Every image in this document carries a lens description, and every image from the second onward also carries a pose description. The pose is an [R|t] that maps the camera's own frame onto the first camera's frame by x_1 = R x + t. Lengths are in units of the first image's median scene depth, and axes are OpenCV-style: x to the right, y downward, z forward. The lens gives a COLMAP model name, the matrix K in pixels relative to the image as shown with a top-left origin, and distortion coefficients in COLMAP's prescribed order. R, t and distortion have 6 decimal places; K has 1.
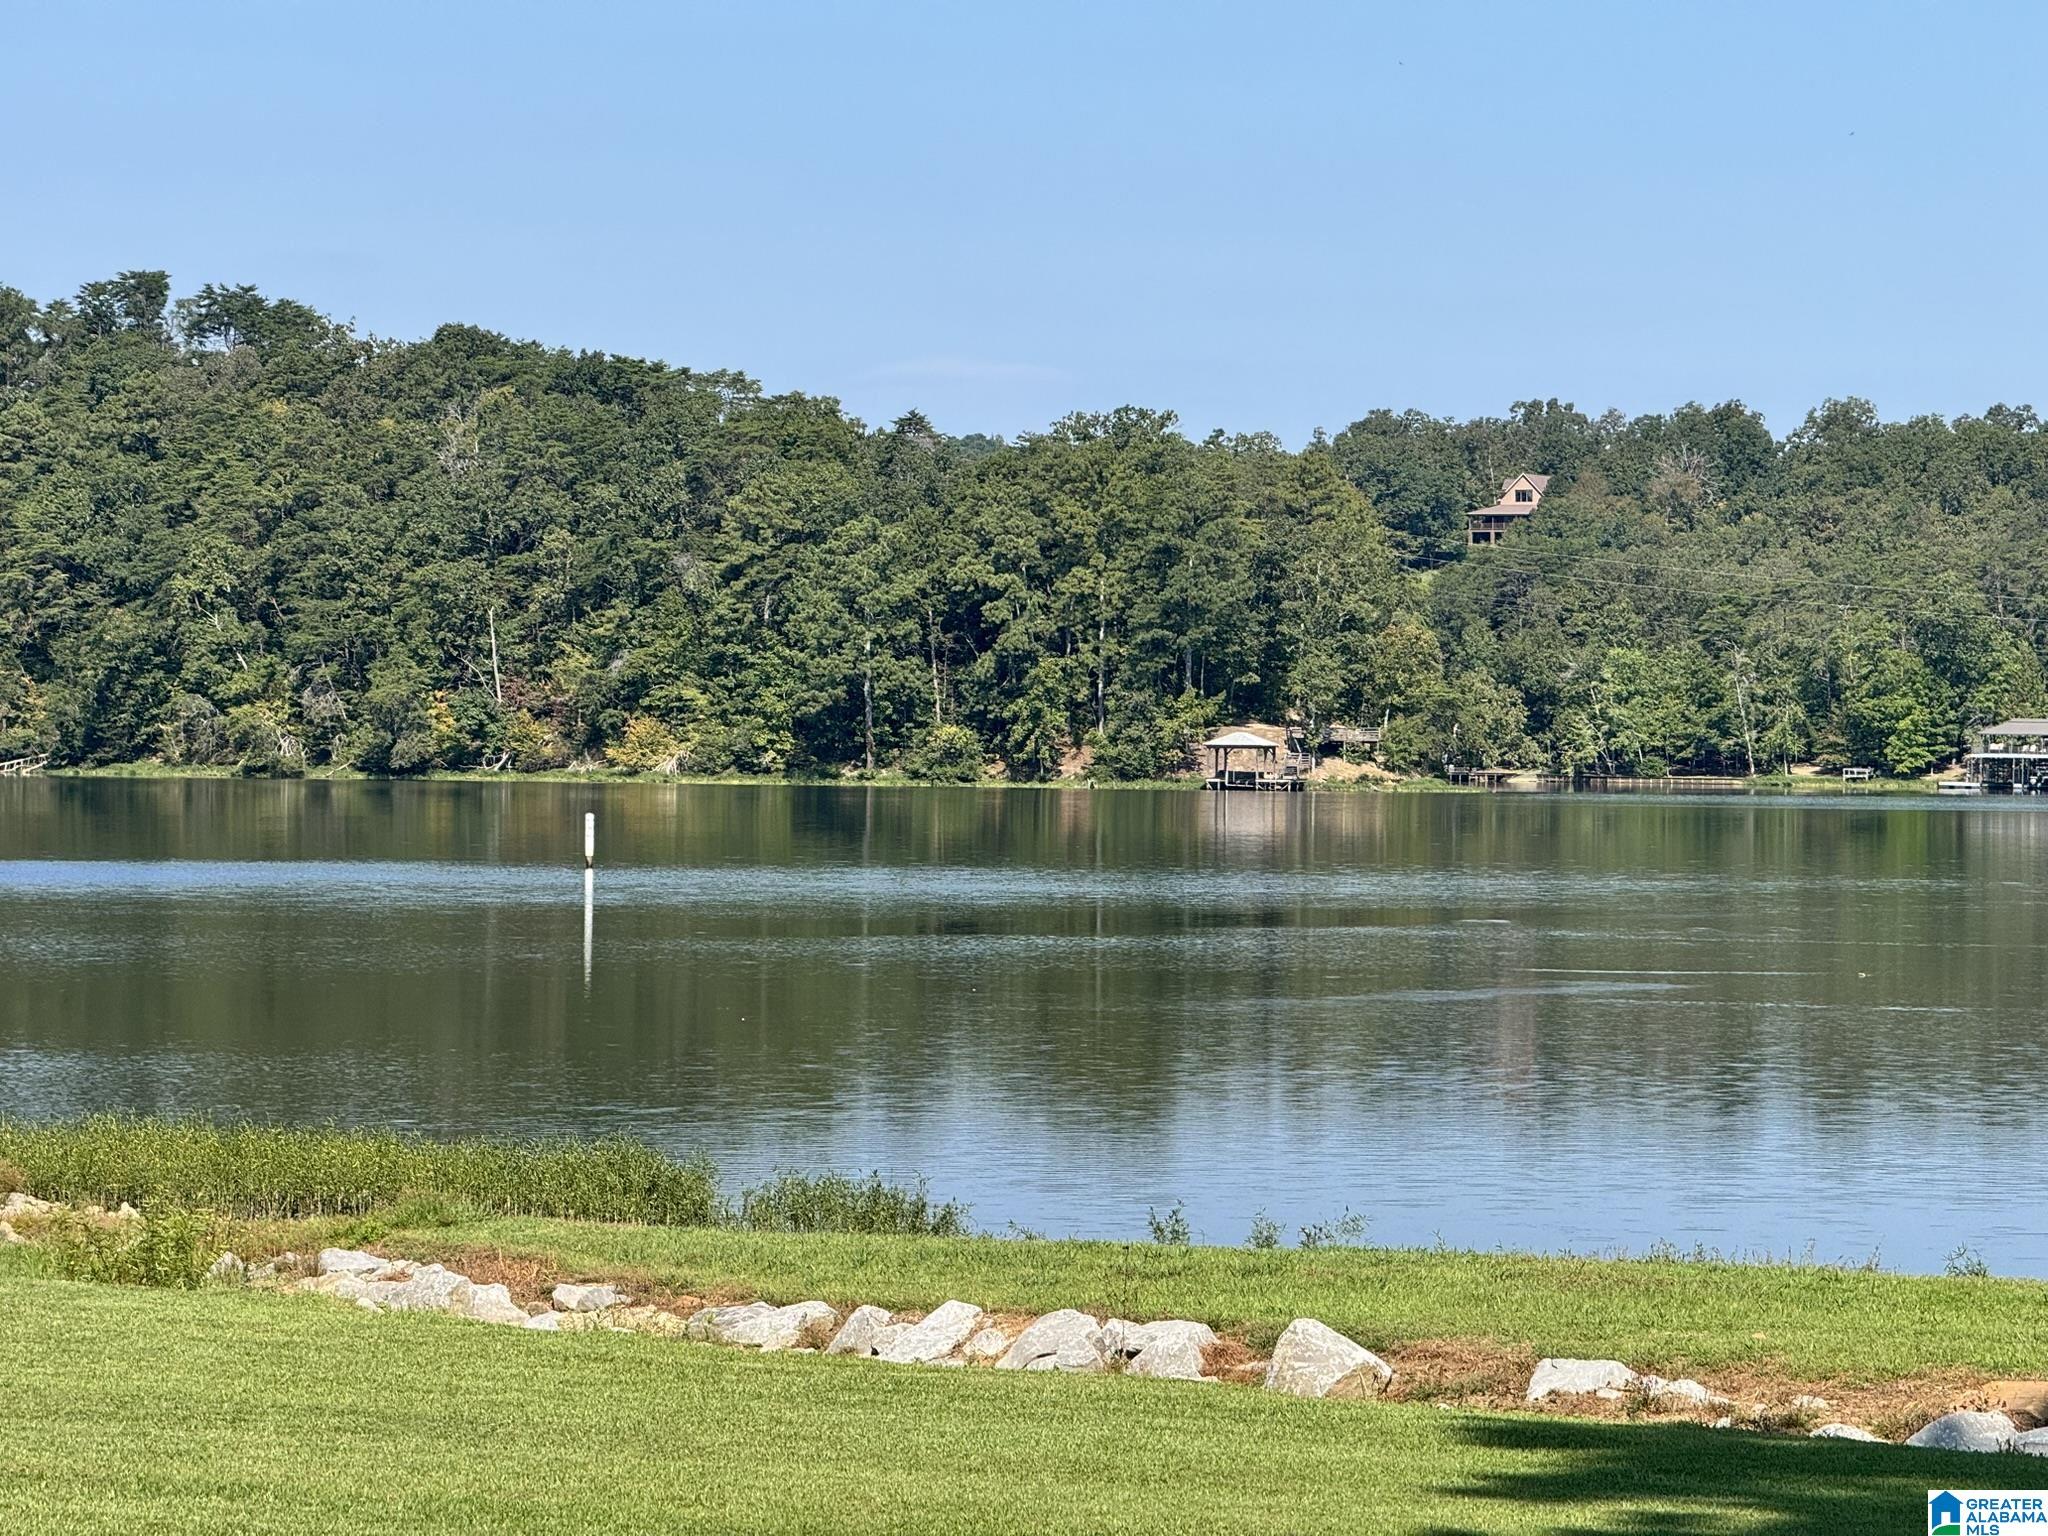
lens RADIAL K [[6948.1, 0, 1018.8], [0, 6948.1, 768.3], [0, 0, 1]] dist [0.232750, 0.000000]
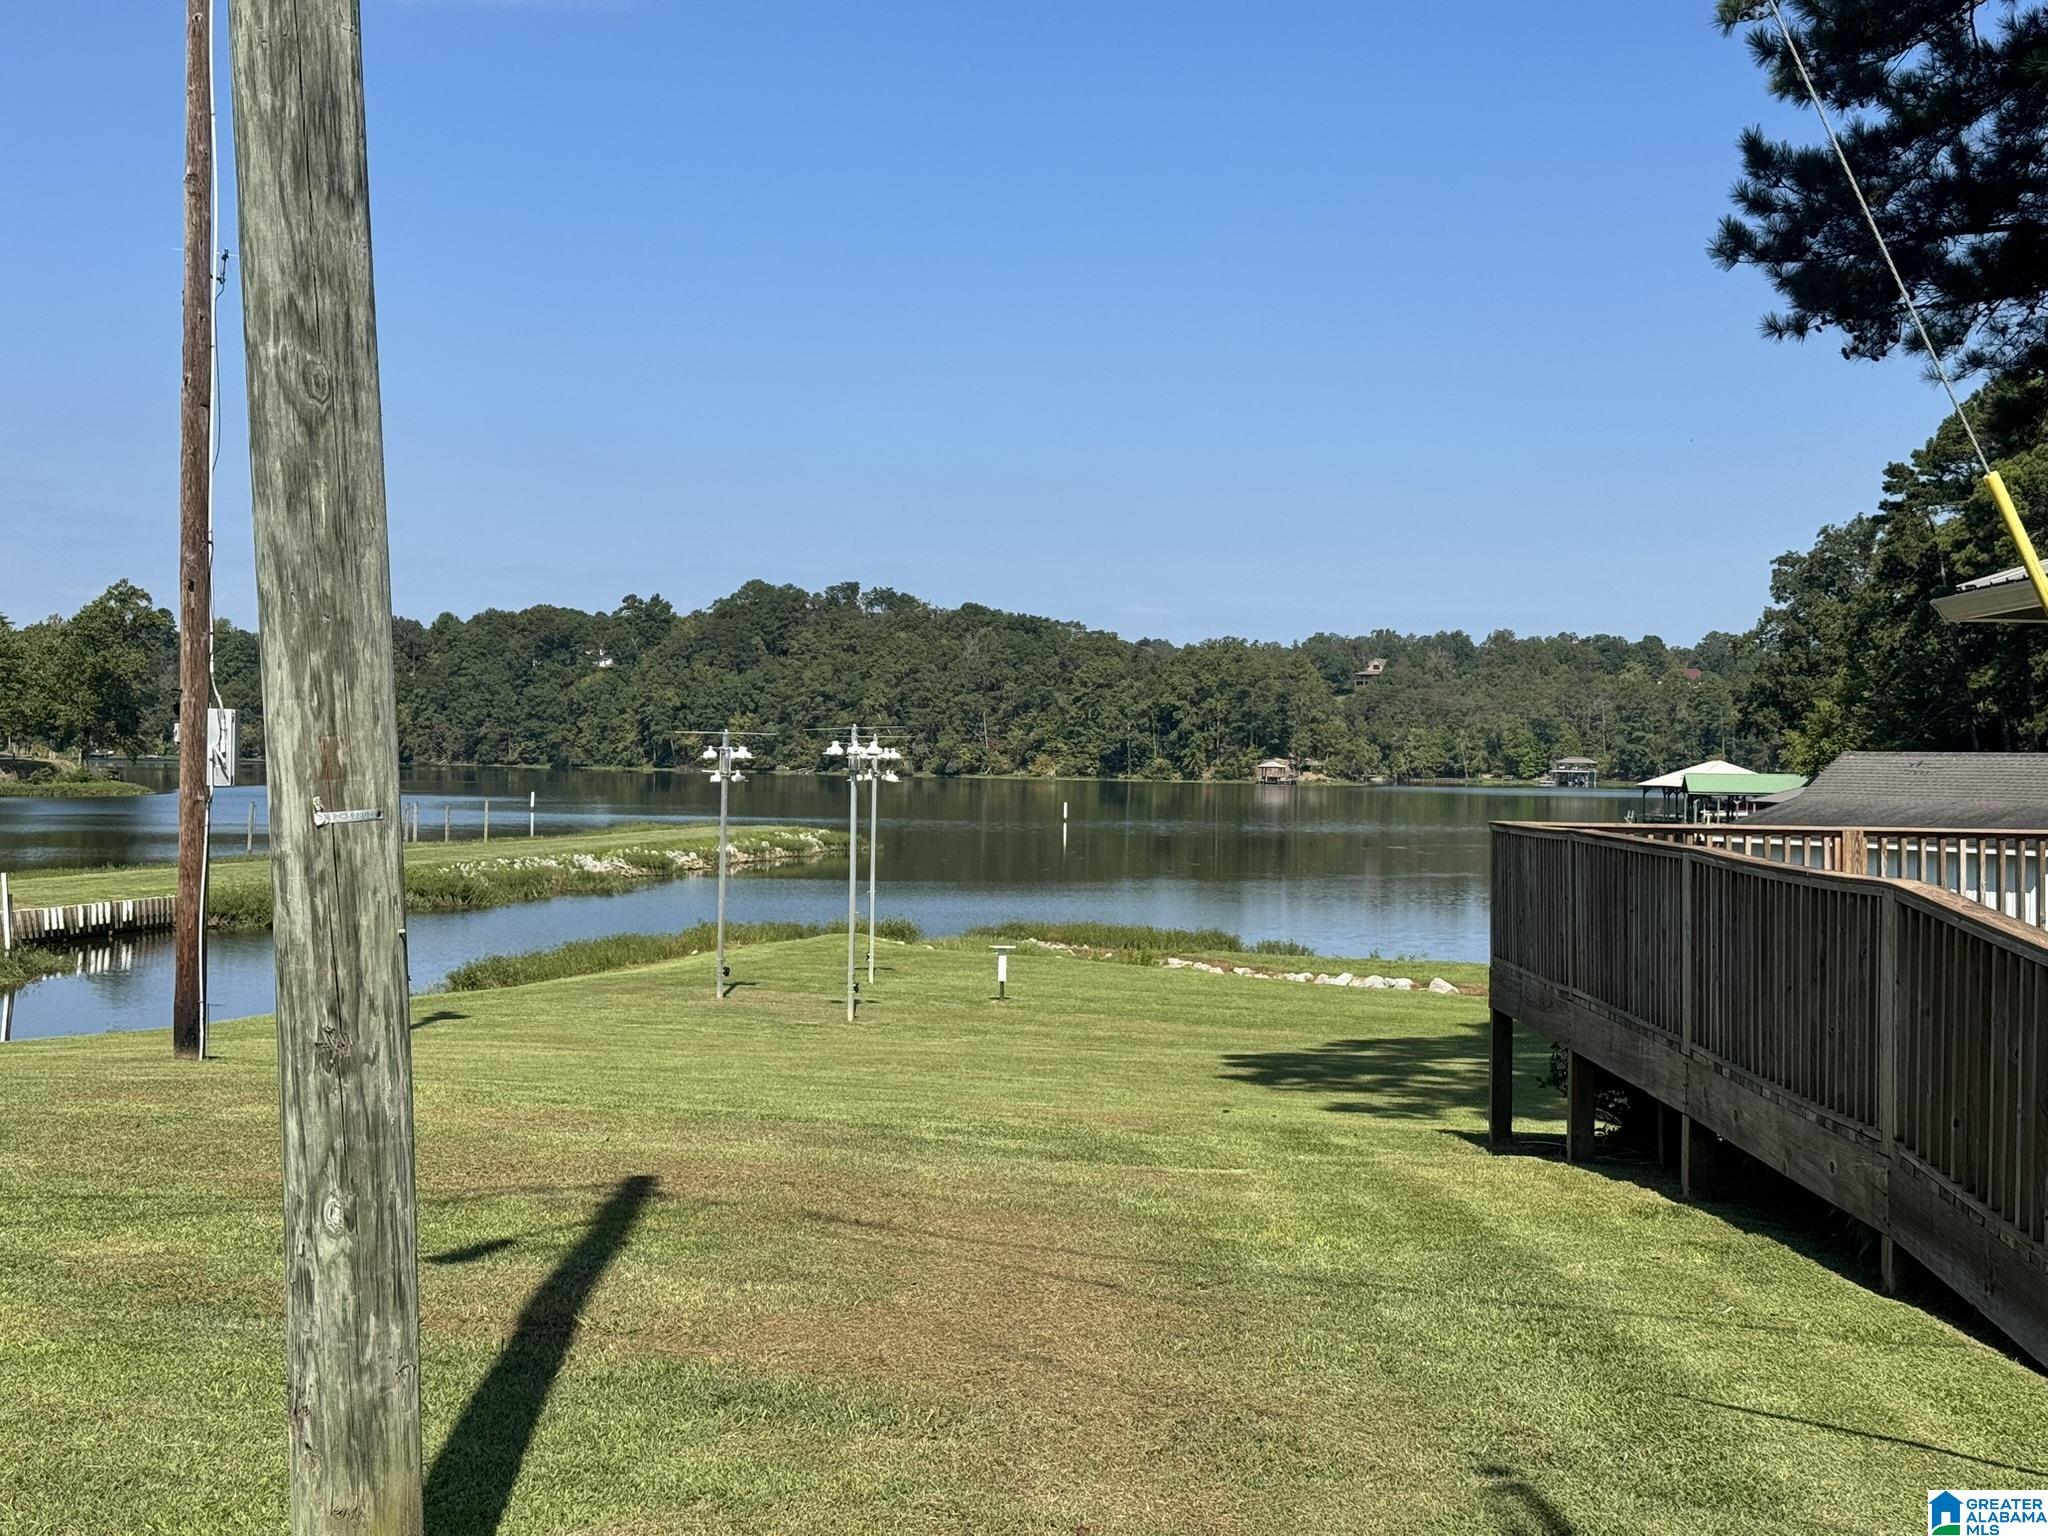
lens RADIAL K [[2763.9, 0, 1032.8], [0, 2763.9, 776.2], [0, 0, 1]] dist [0.086865, 0.000000]
pose [[0.998807, 0.007054, -0.048316, -0.006933], [-0.006886, 0.999970, 0.003643, -0.002753], [0.048340, -0.003306, 0.998825, -0.039763]]
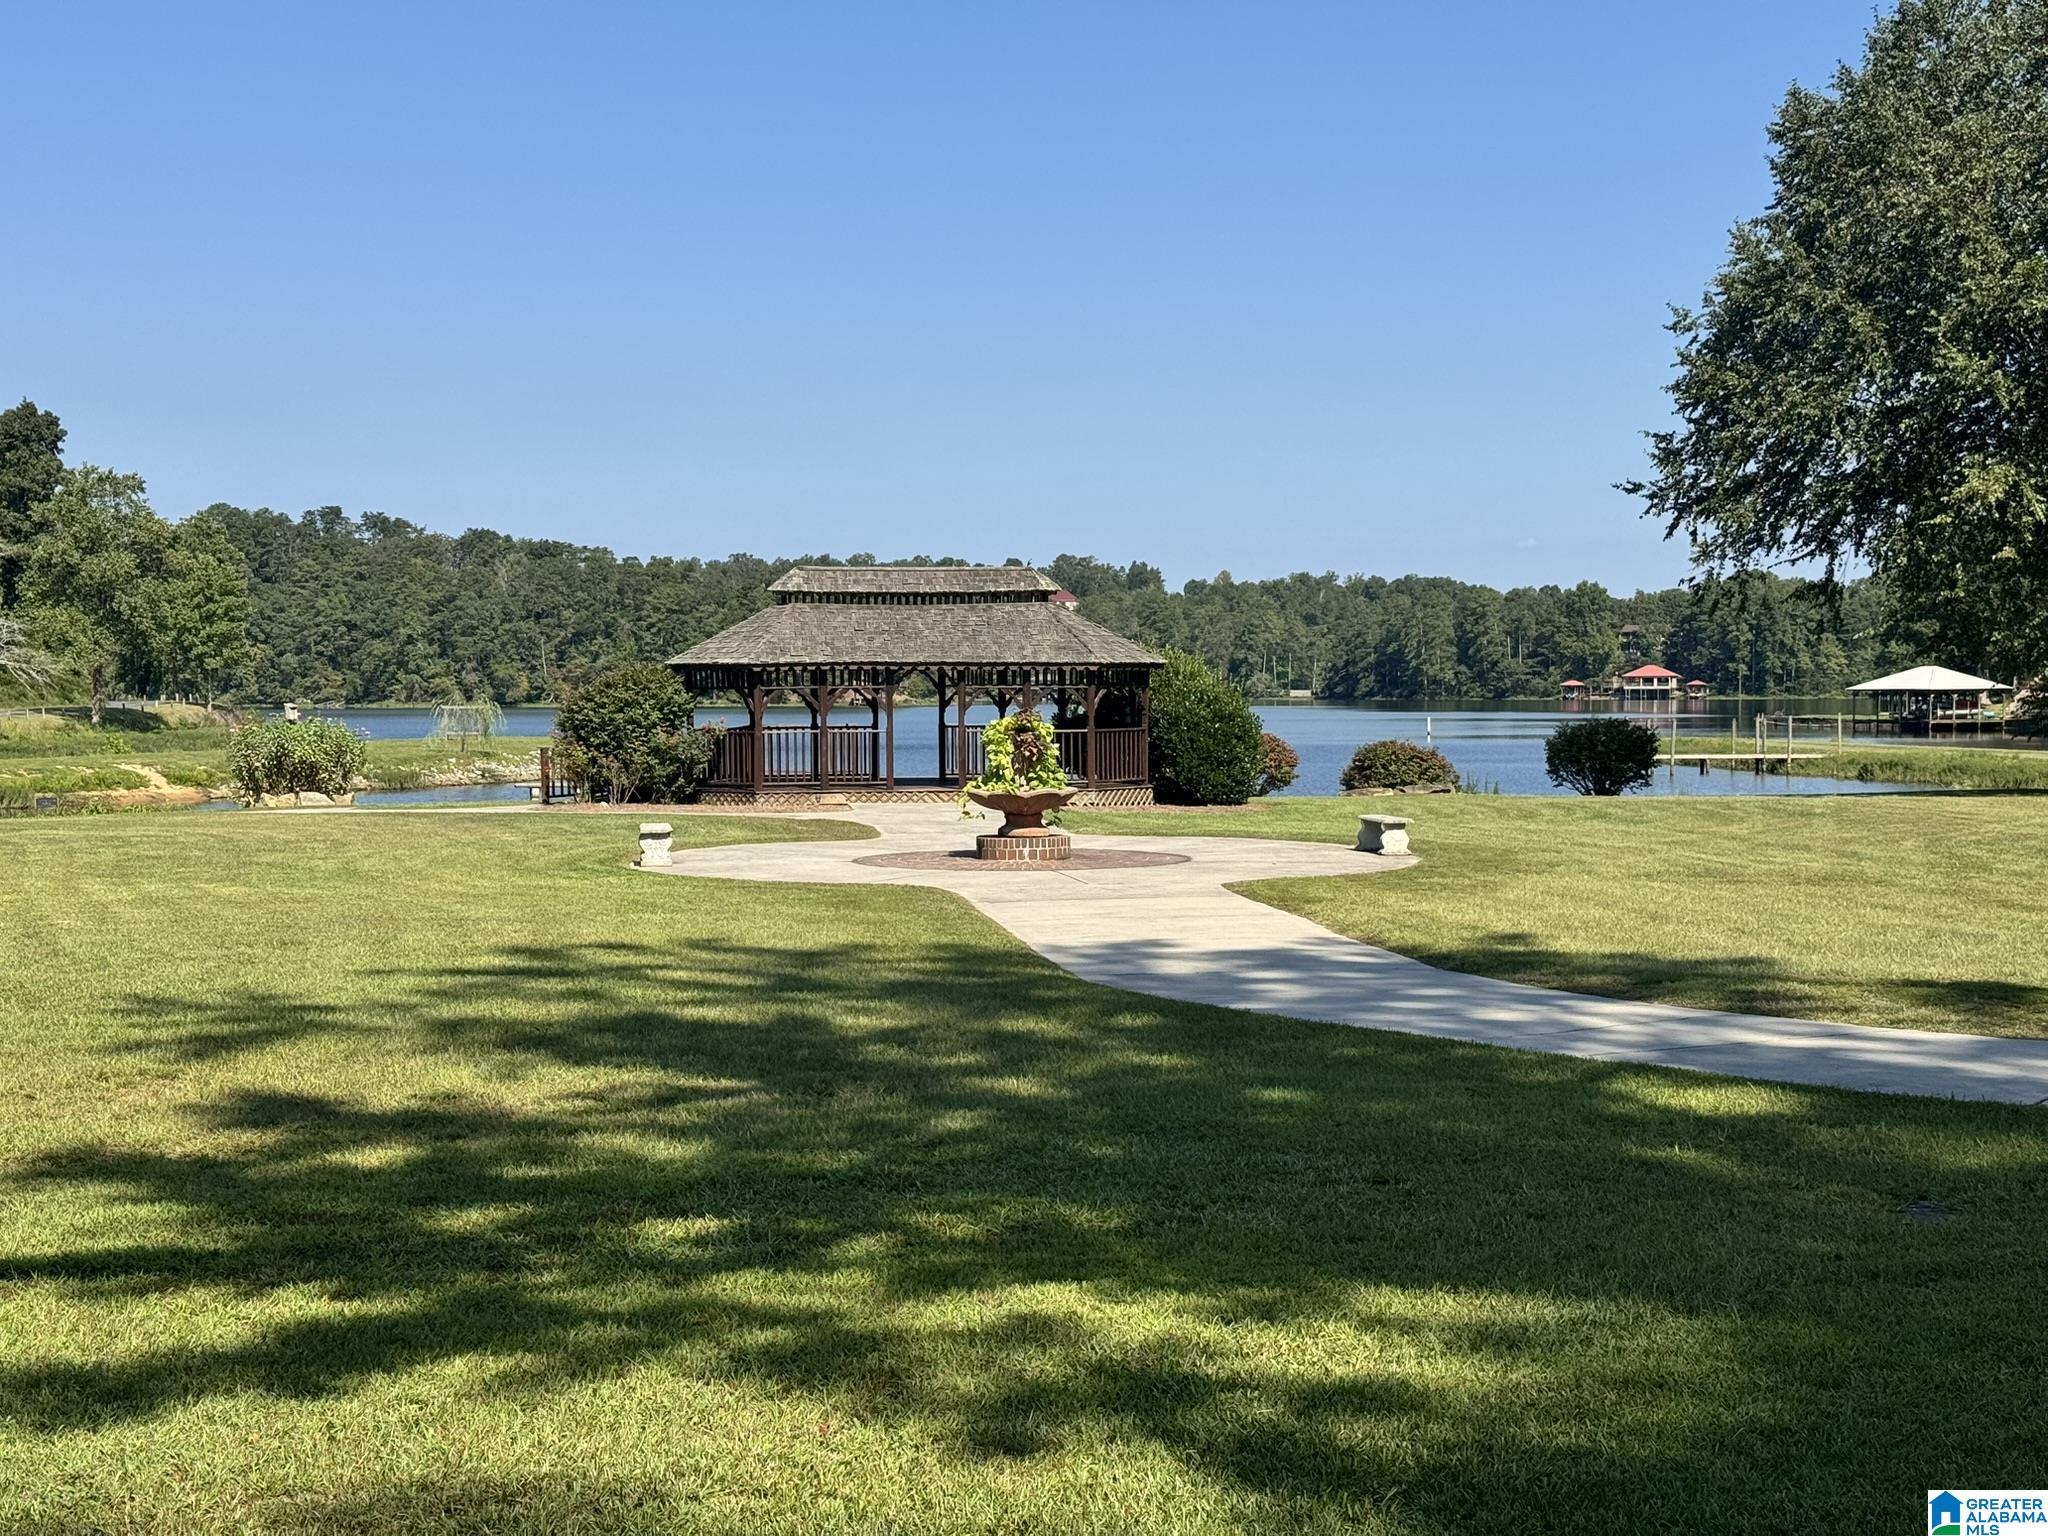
lens RADIAL K [[2763.9, 0, 1043.3], [0, 2763.9, 765.1], [0, 0, 1]] dist [0.086865, 0.000000]
pose [[0.959451, -0.022808, 0.280951, -0.185015], [0.015342, 0.999469, 0.028744, -0.003171], [-0.281457, -0.023268, 0.959292, -0.041423]]
